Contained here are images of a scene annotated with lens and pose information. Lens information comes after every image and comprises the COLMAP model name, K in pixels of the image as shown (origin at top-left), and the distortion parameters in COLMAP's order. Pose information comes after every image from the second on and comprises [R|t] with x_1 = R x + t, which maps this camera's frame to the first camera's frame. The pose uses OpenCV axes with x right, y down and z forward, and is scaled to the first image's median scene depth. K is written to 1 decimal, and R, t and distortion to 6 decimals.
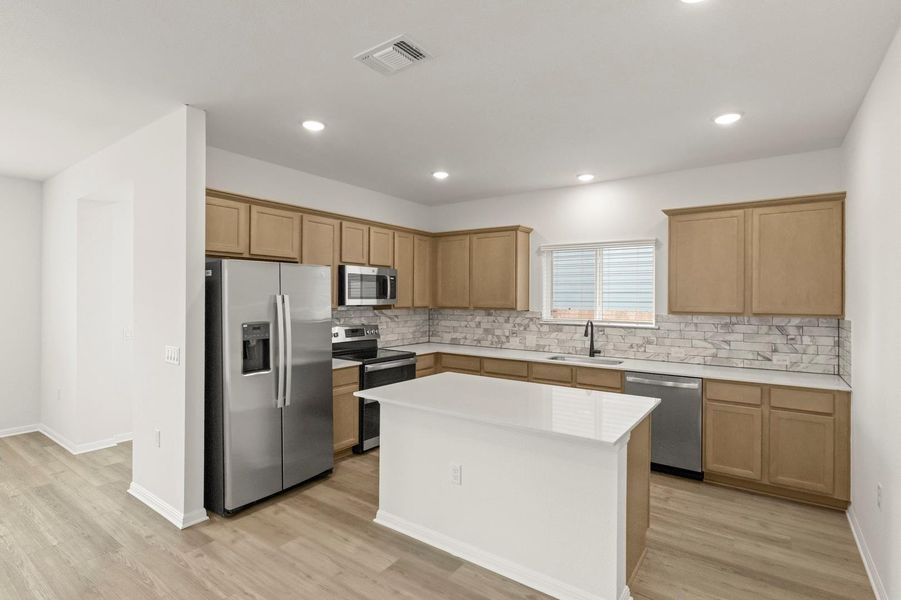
lens RADIAL K [[440.4, 0, 454.2], [0, 440.4, 299.4], [0, 0, 1]] dist [-0.003284, -0.000151]
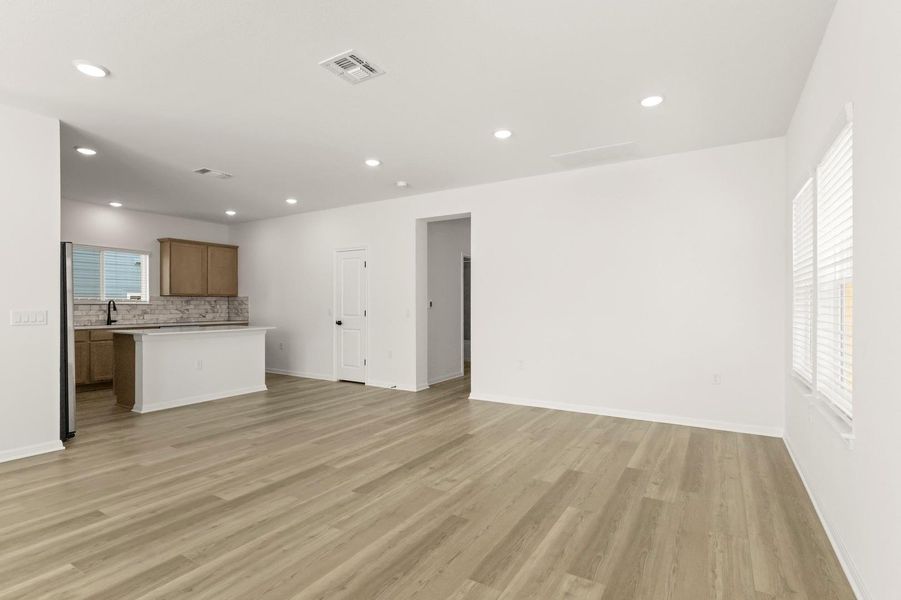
lens RADIAL K [[440.4, 0, 451.8], [0, 440.4, 303.8], [0, 0, 1]] dist [-0.003284, -0.000151]
pose [[-0.071663, -0.004273, 0.997420, -1.383831], [0.004716, 0.999978, 0.004623, 0.065367], [-0.997418, 0.005036, -0.071642, -0.033840]]
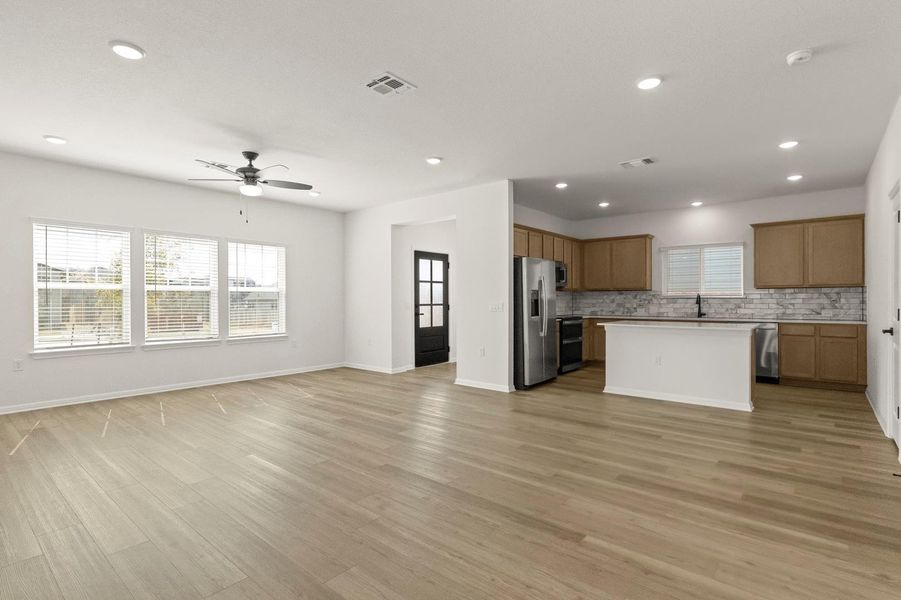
lens RADIAL K [[440.4, 0, 455.1], [0, 440.4, 300.9], [0, 0, 1]] dist [-0.003284, -0.000151]
pose [[0.997382, -0.007836, -0.071893, -0.497858], [0.007765, 0.999969, -0.001271, 0.074832], [0.071901, 0.000710, 0.997412, -0.700409]]
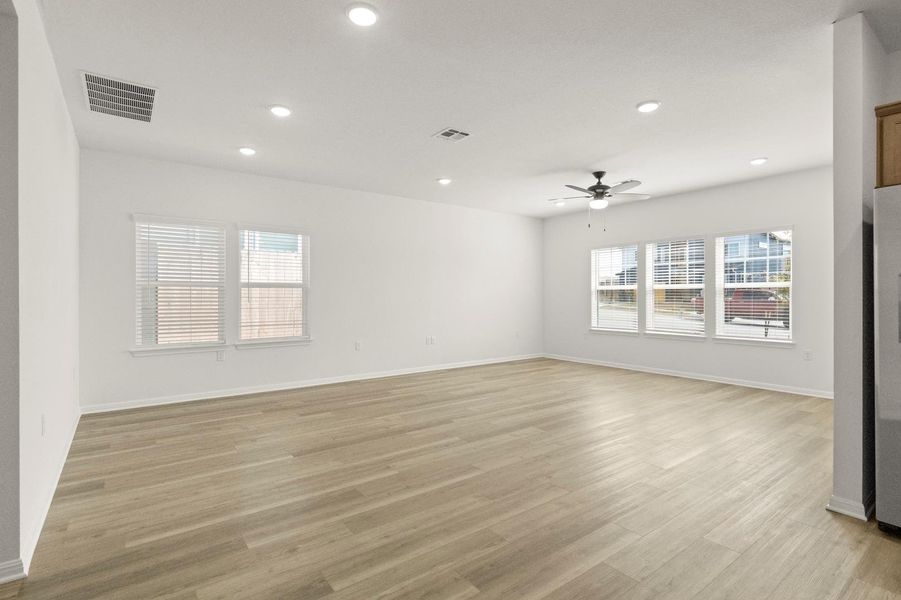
lens RADIAL K [[440.4, 0, 449.4], [0, 440.4, 296.7], [0, 0, 1]] dist [-0.003284, -0.000151]
pose [[-0.306047, -0.008145, -0.951982, 0.311352], [-0.006177, 0.999959, -0.006569, 0.076822], [0.951996, 0.003870, -0.306085, 0.381469]]
